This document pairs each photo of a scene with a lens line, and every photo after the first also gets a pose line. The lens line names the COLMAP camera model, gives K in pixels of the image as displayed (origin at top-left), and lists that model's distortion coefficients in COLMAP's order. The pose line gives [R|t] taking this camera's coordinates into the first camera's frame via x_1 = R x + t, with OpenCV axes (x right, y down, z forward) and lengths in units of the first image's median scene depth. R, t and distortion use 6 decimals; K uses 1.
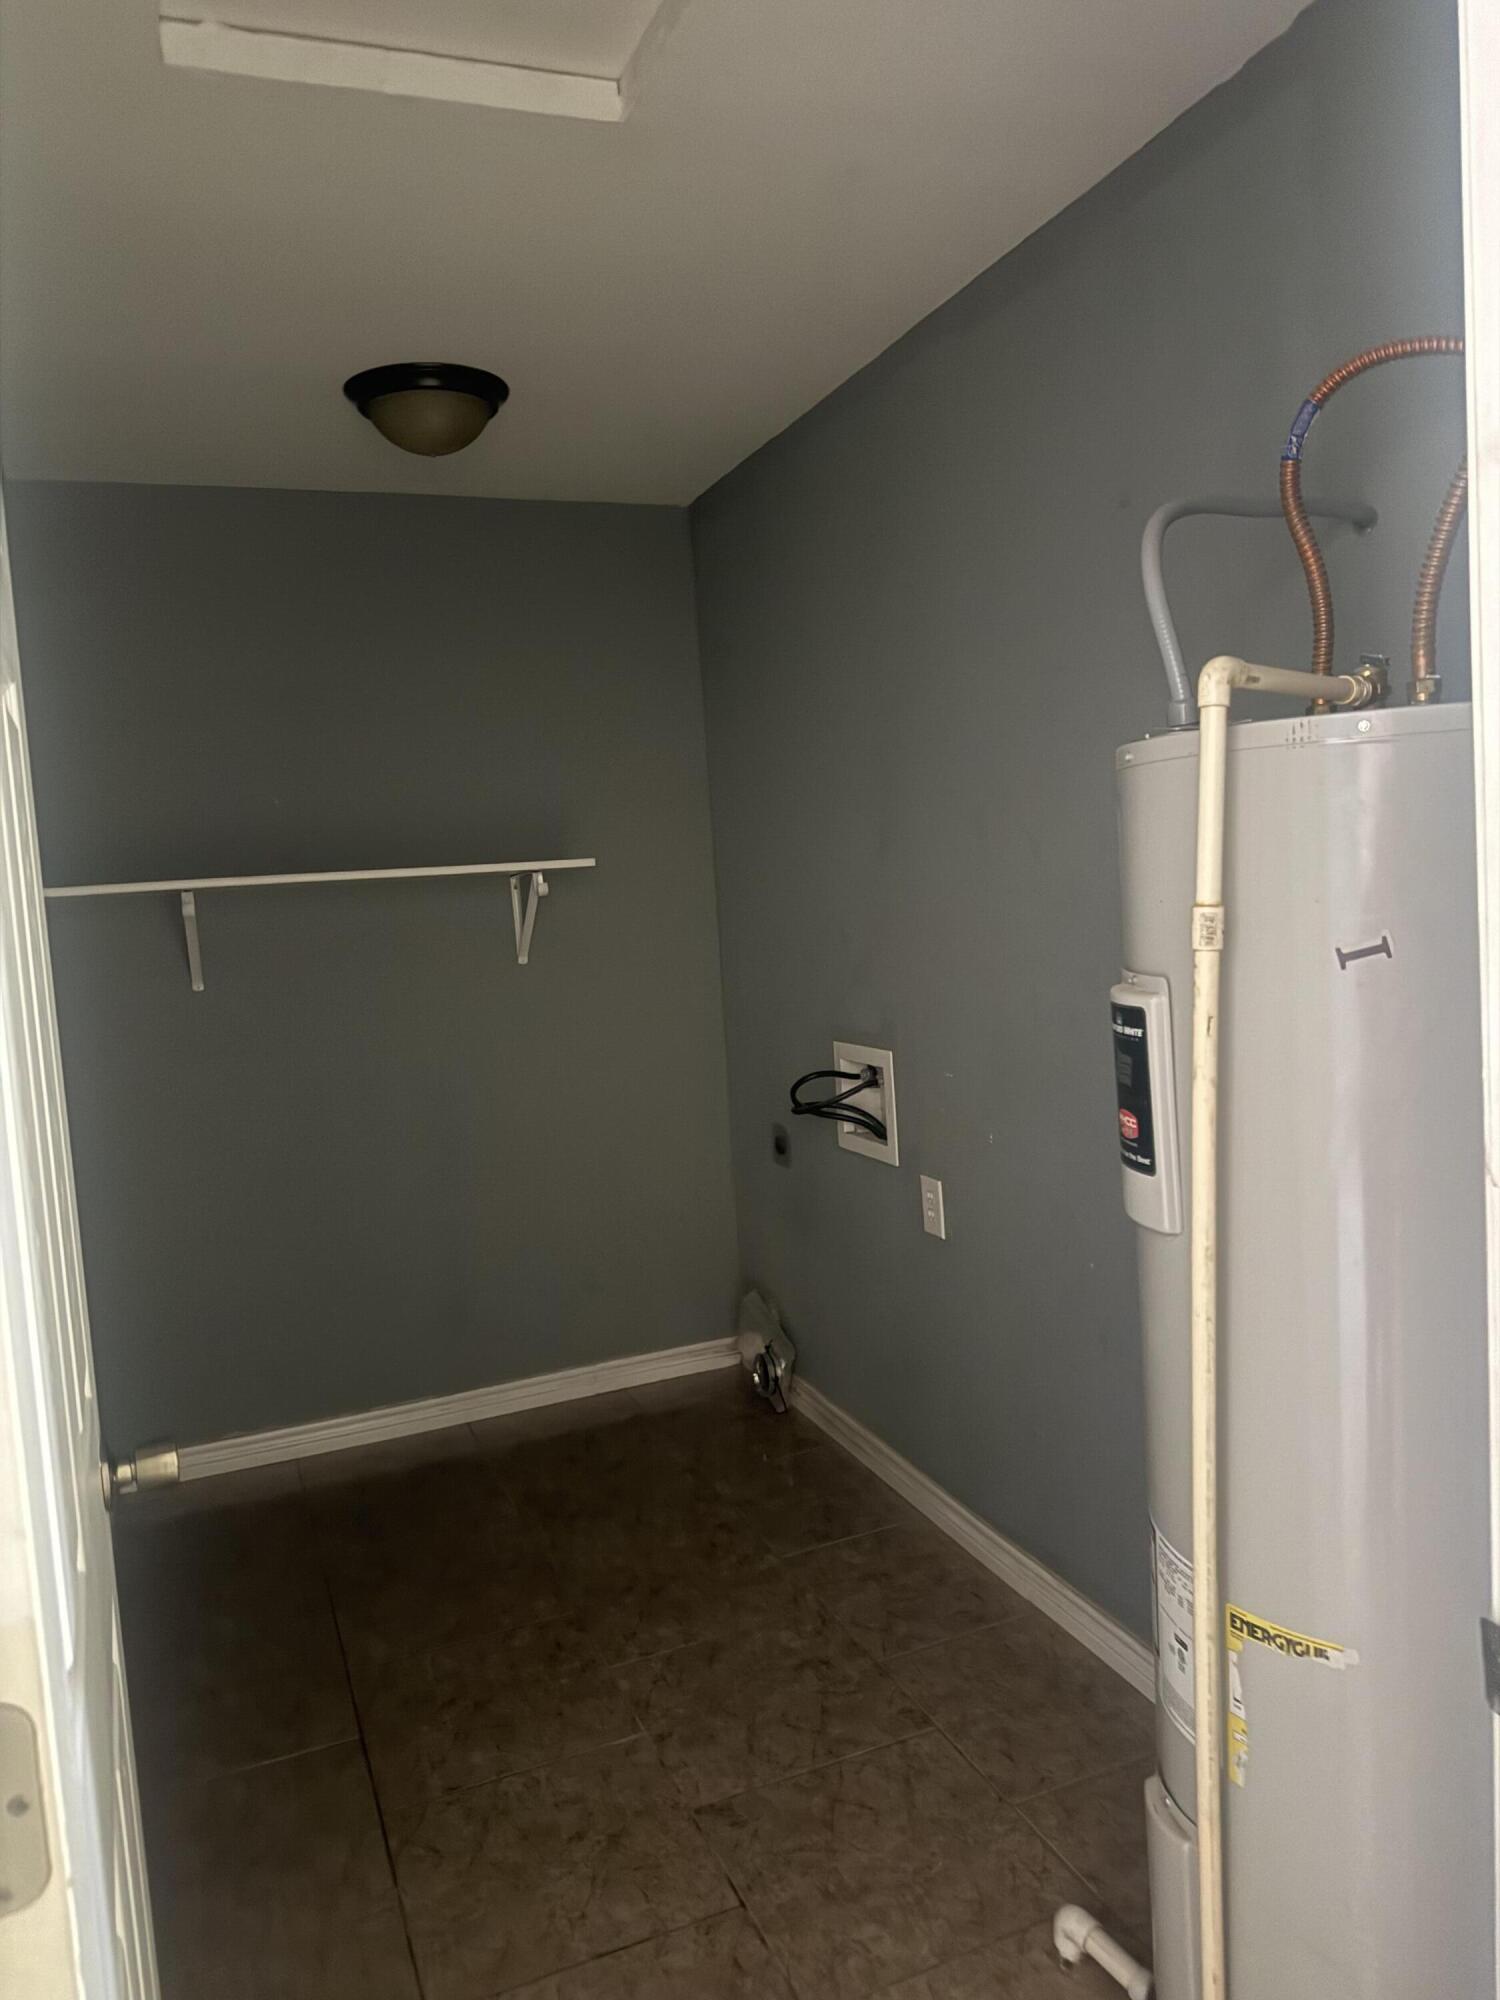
lens RADIAL K [[1426.3, 0, 752.9], [0, 1426.3, 993.2], [0, 0, 1]] dist [0.008045, -0.003982]
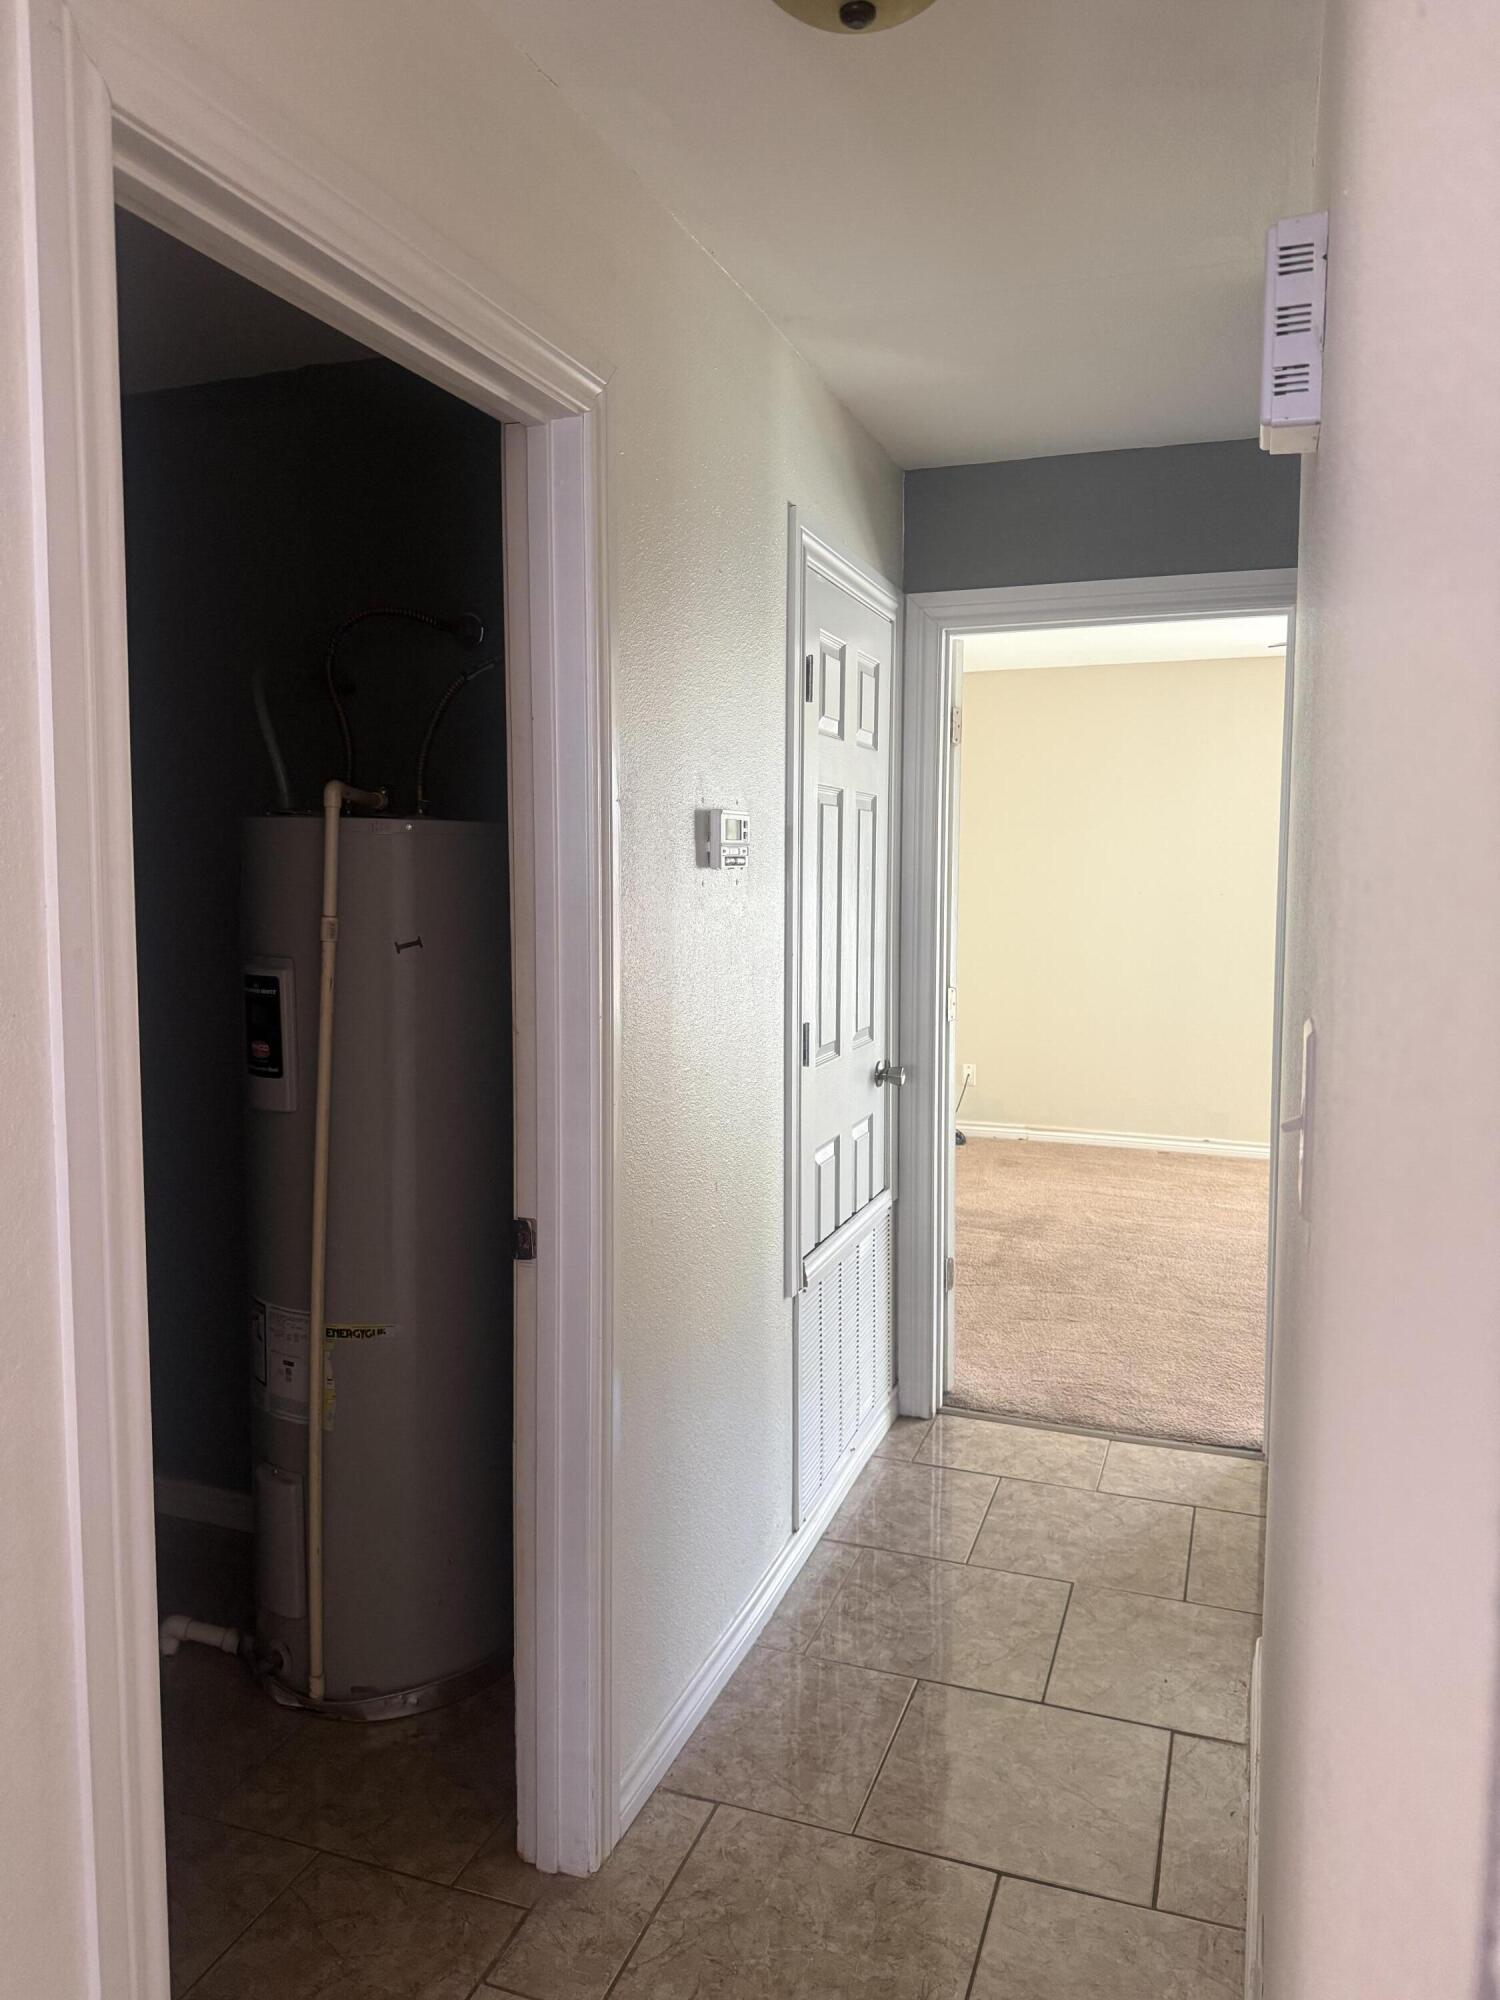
lens RADIAL K [[1426.3, 0, 749.2], [0, 1426.3, 995.9], [0, 0, 1]] dist [0.008045, -0.003982]
pose [[0.671687, 0.001465, 0.740834, -0.620671], [0.017723, 0.999680, -0.018045, 0.075080], [-0.740623, 0.025250, 0.671446, -0.563303]]
